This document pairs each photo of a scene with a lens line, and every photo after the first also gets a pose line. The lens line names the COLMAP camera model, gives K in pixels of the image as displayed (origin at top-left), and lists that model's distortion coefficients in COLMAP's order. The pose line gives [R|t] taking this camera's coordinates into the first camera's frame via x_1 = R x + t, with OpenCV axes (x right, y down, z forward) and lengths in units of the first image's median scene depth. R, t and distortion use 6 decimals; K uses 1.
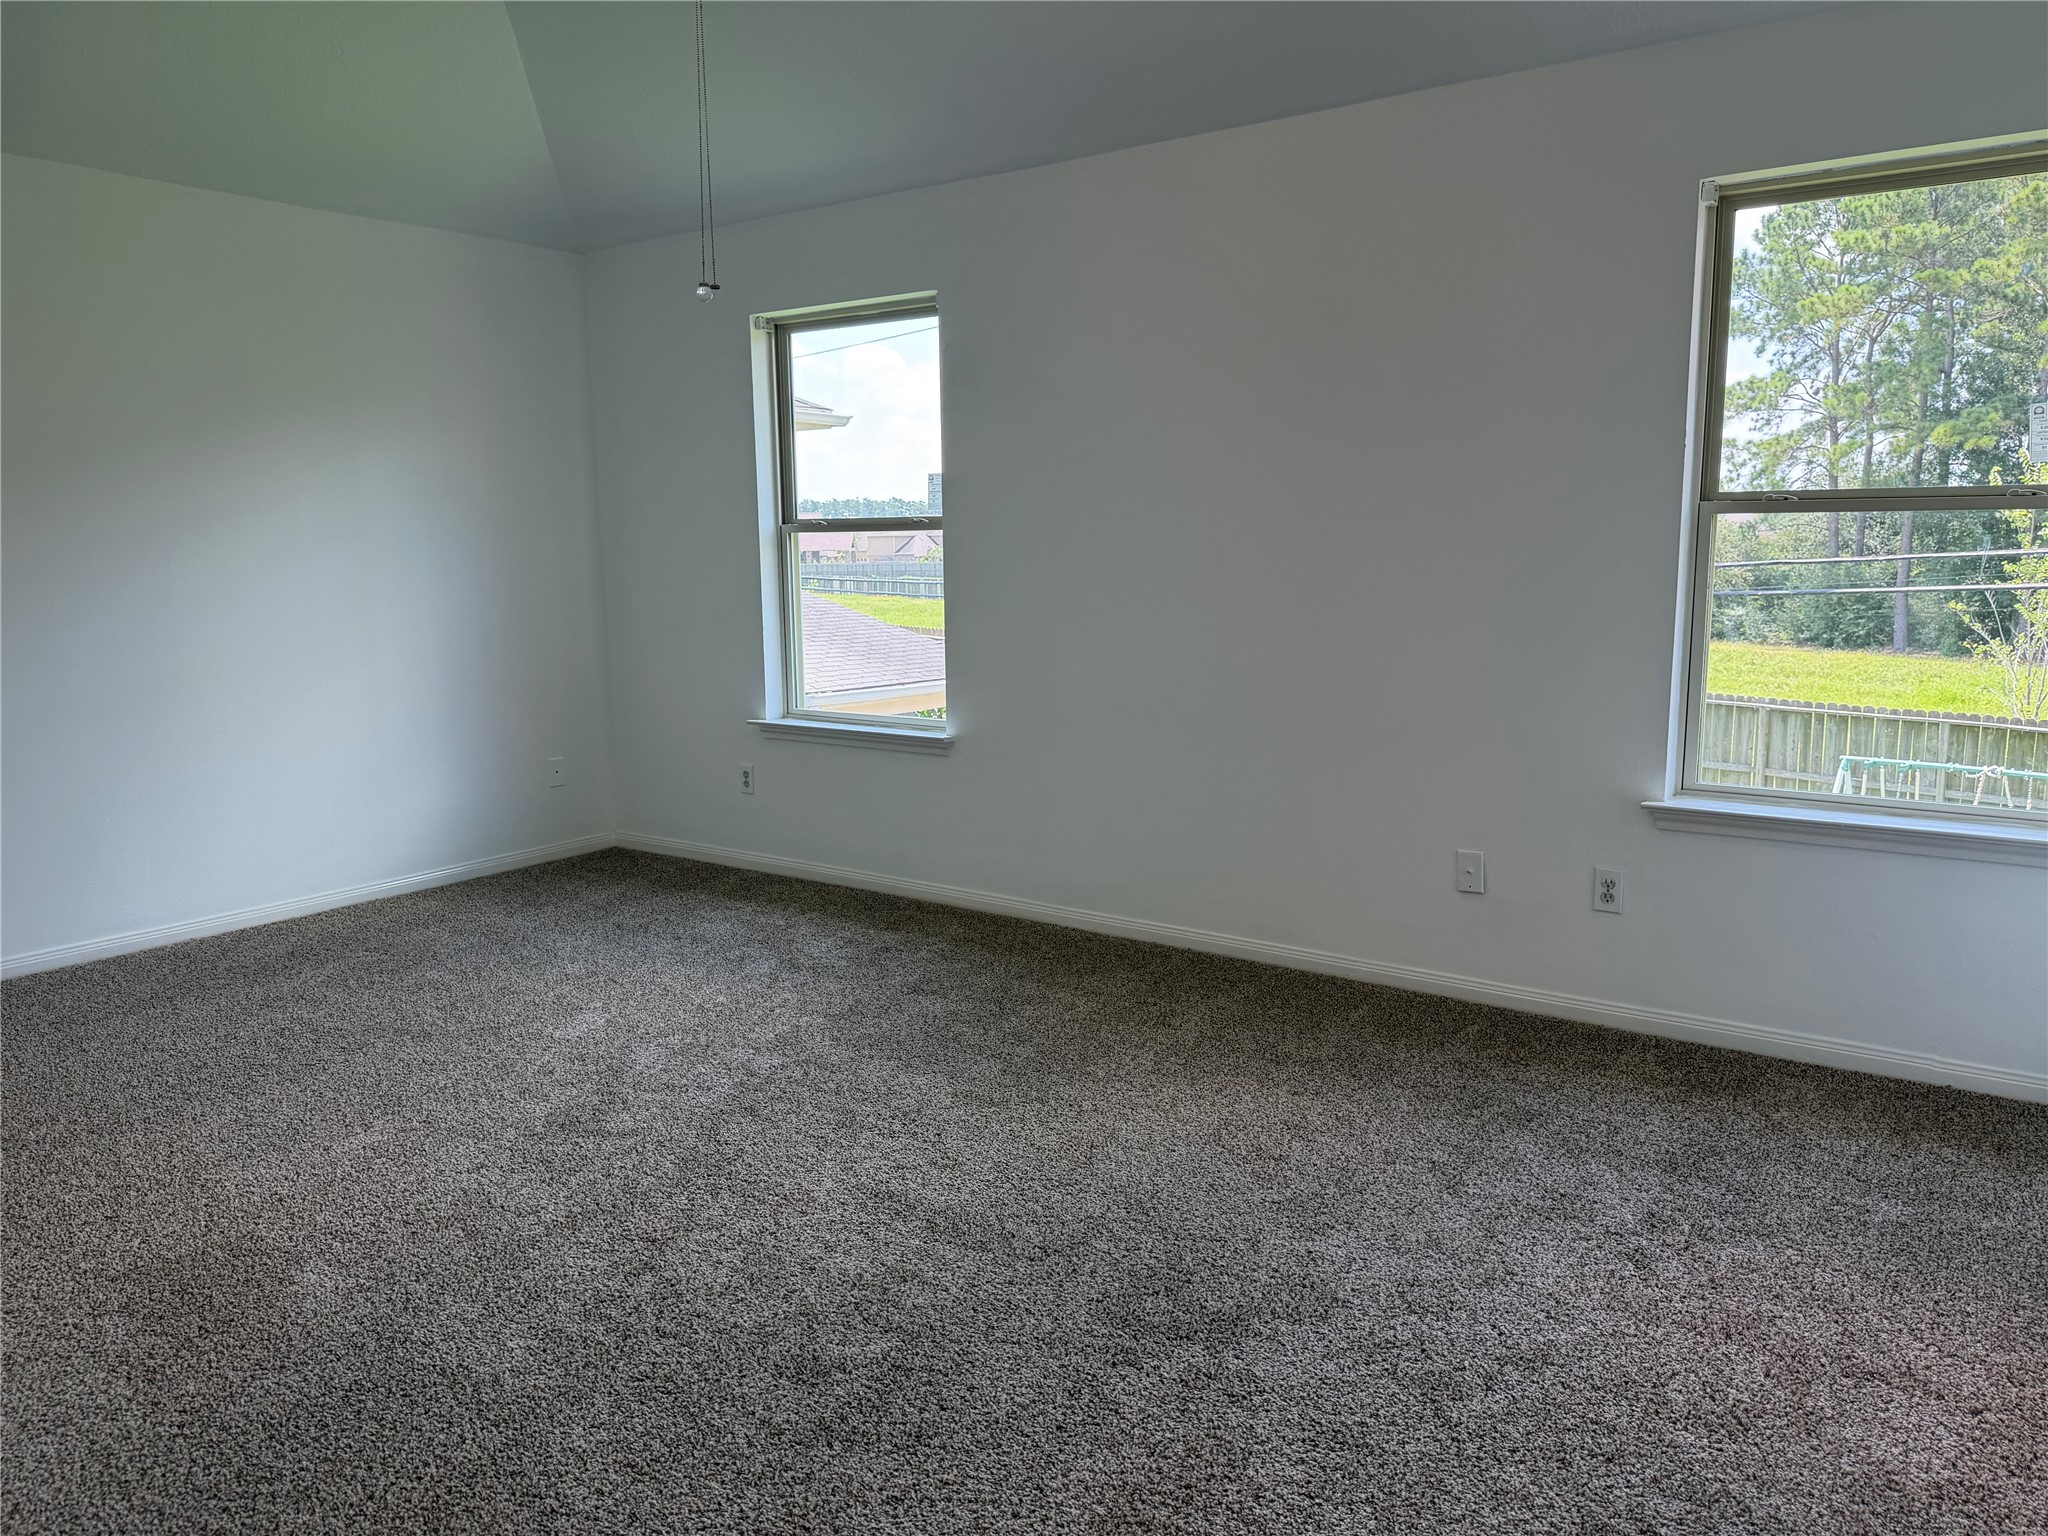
lens RADIAL K [[1430.3, 0, 1024.0], [0, 1430.3, 768.0], [0, 0, 1]] dist [0.084168, -0.072868]
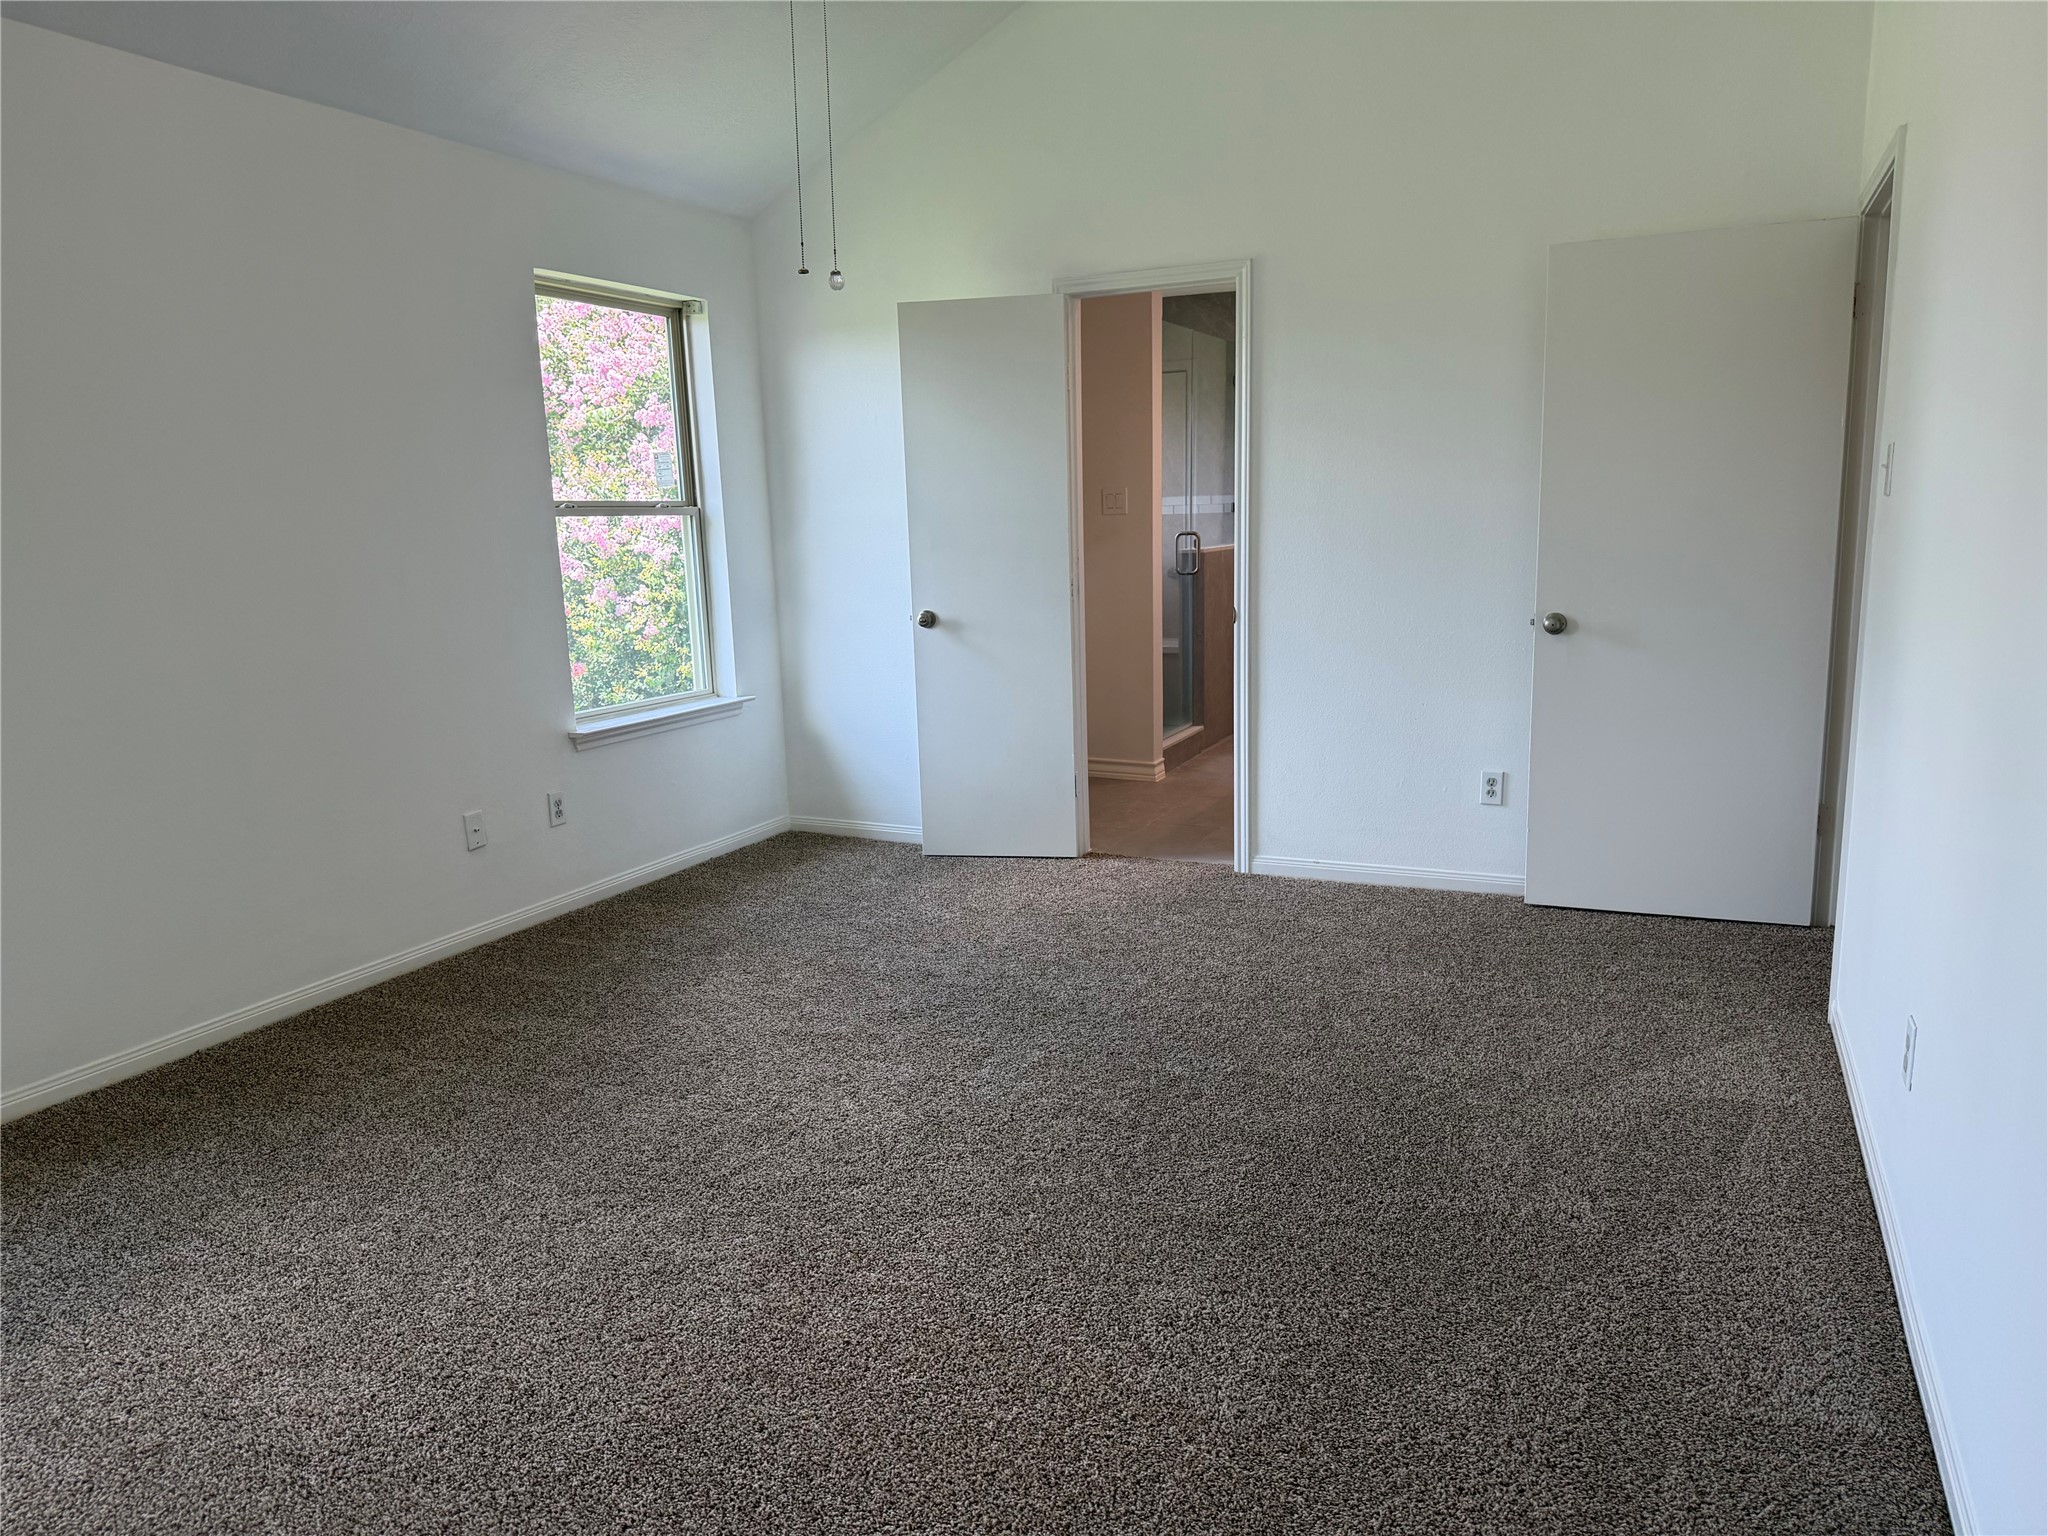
lens RADIAL K [[1430.3, 0, 1024.0], [0, 1430.3, 768.0], [0, 0, 1]] dist [0.084168, -0.072868]
pose [[-0.172904, -0.172119, 0.969783, -0.939135], [0.178963, 0.962733, 0.202775, -0.140599], [-0.968543, 0.208616, -0.135657, 0.789758]]
